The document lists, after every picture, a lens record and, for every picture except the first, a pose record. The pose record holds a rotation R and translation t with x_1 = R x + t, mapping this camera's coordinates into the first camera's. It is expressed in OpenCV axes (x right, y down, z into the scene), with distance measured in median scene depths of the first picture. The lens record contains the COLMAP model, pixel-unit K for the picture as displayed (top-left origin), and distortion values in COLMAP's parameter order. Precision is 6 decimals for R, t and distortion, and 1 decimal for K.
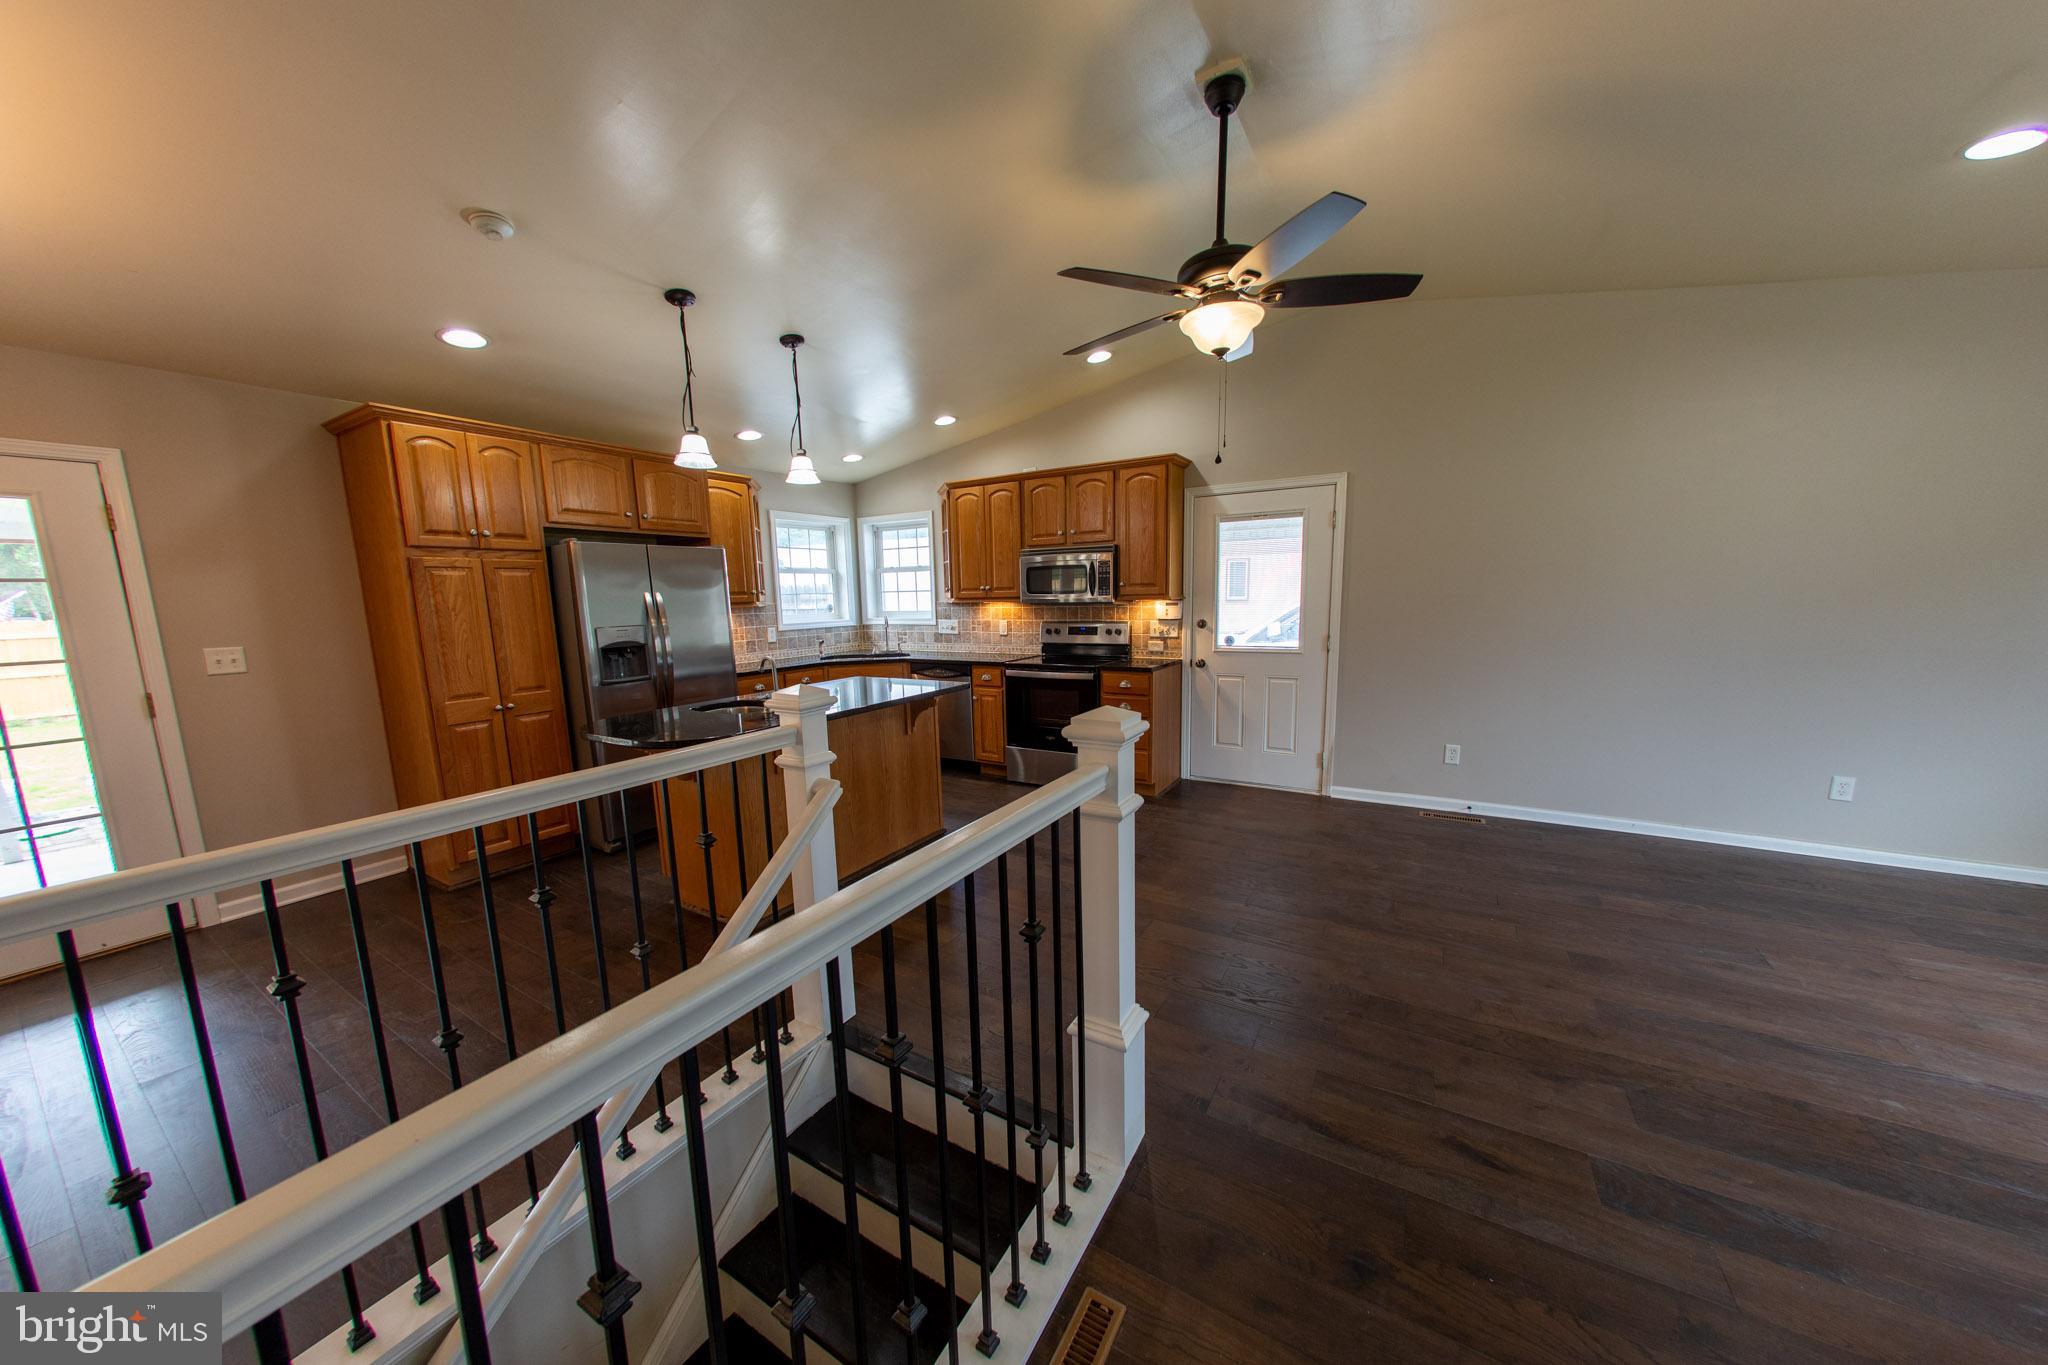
lens RADIAL K [[678.3, 0, 1022.6], [0, 678.3, 698.9], [0, 0, 1]] dist [-0.000494, 0.000010]
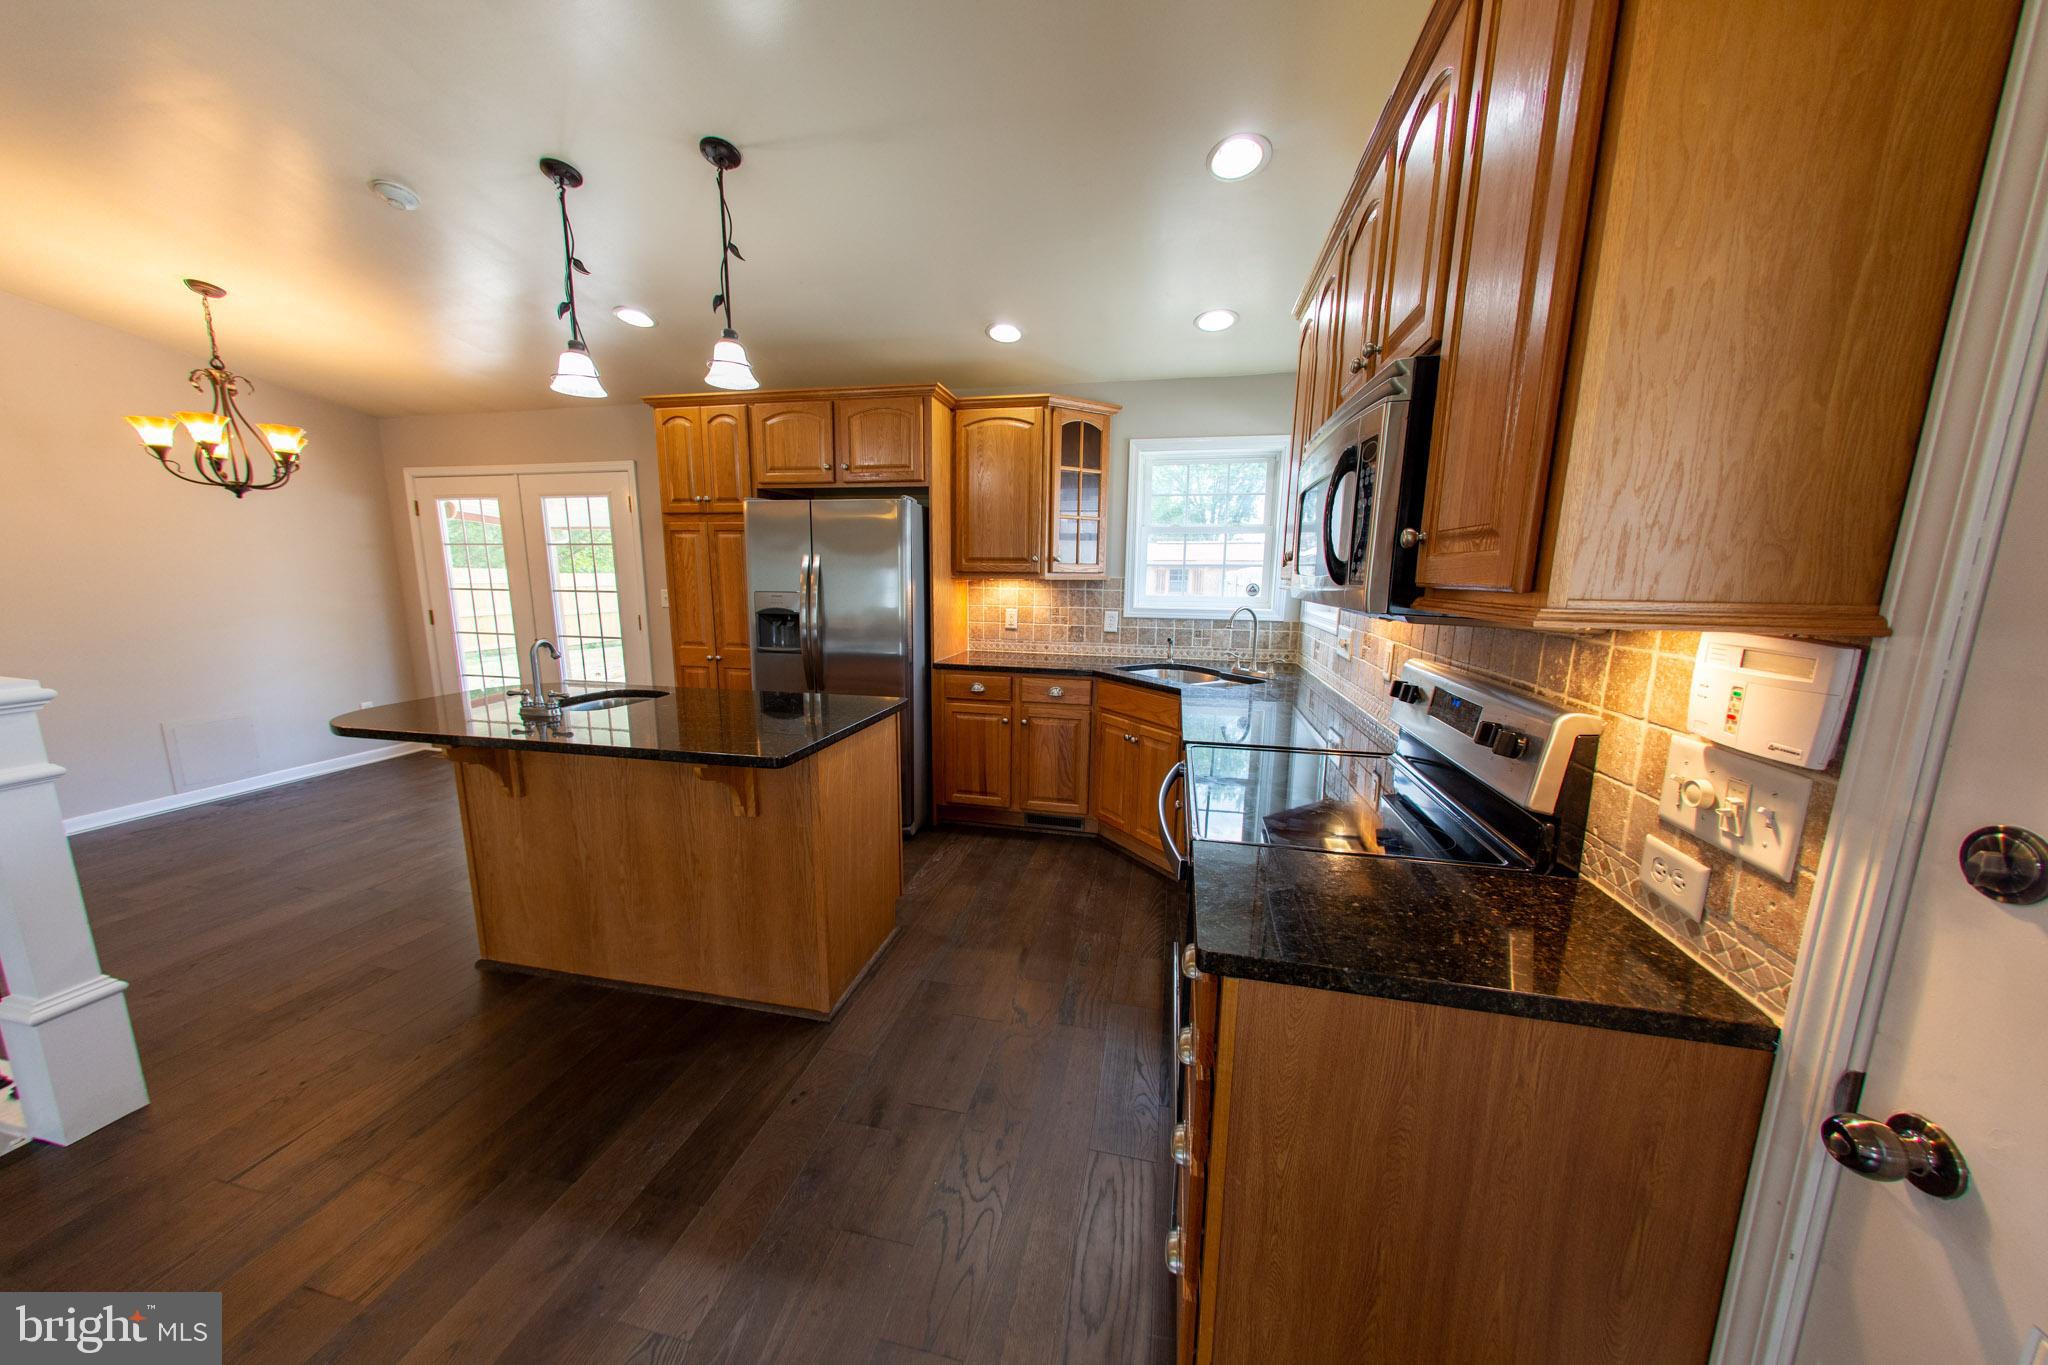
lens RADIAL K [[677.5, 0, 1023.9], [0, 677.5, 690.9], [0, 0, 1]] dist [-0.002329, -0.000069]
pose [[0.323040, 0.190432, -0.927028, 0.305910], [-0.164707, 0.975910, 0.143078, -0.126304], [0.931942, 0.106468, 0.346623, 0.782826]]
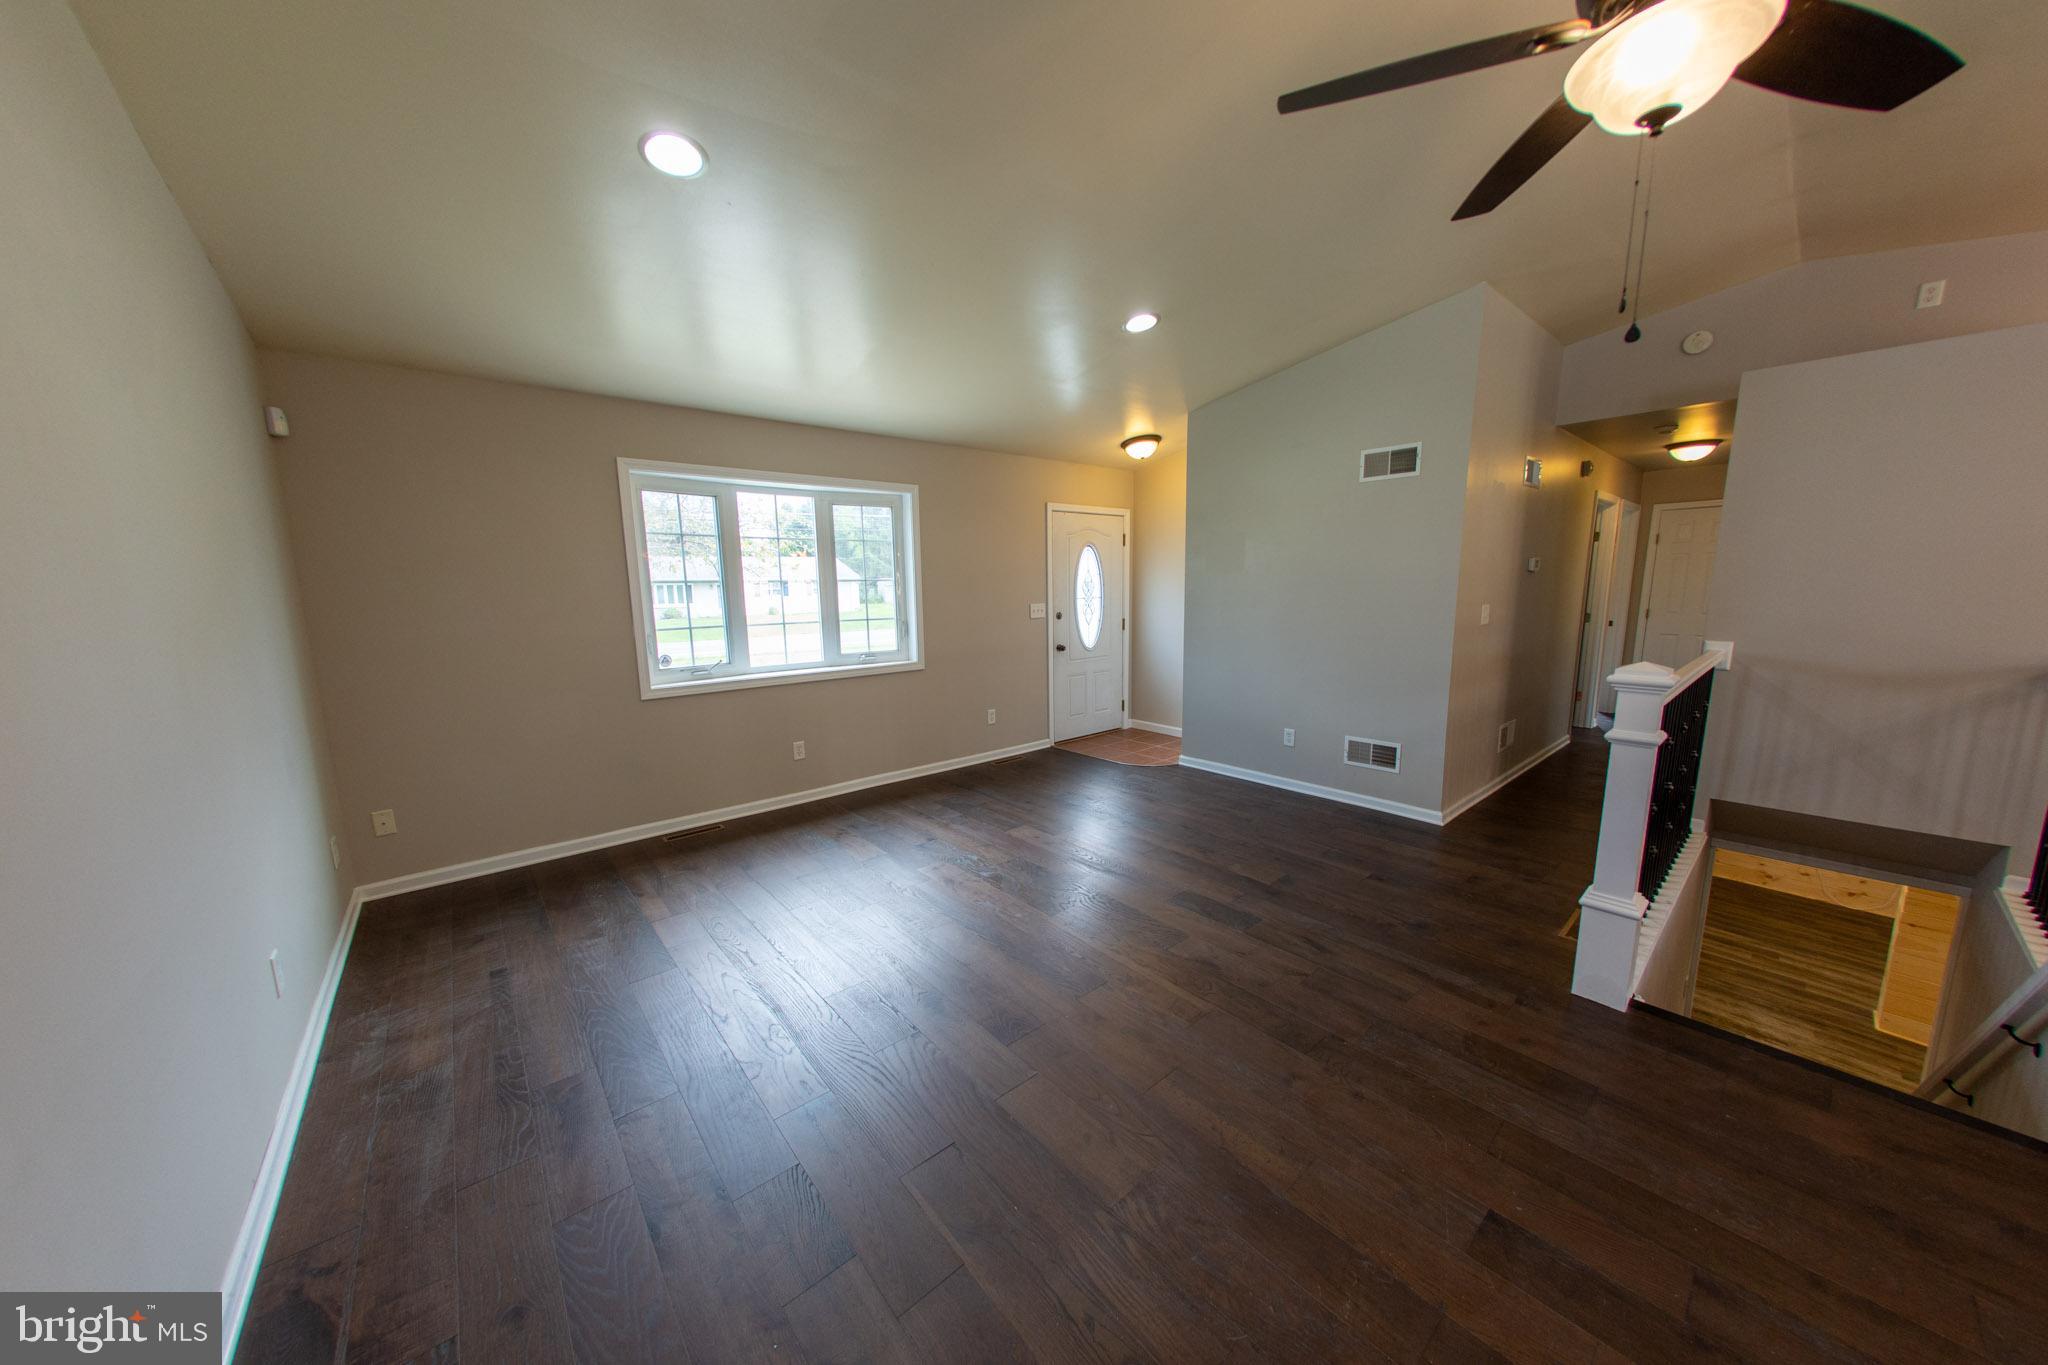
lens RADIAL K [[677.5, 0, 1023.9], [0, 677.5, 690.9], [0, 0, 1]] dist [-0.002329, -0.000069]
pose [[-0.947372, -0.007951, 0.320037, 0.280415], [0.089790, 0.952966, 0.289472, -0.141076], [-0.307286, 0.302974, -0.902099, 0.850786]]
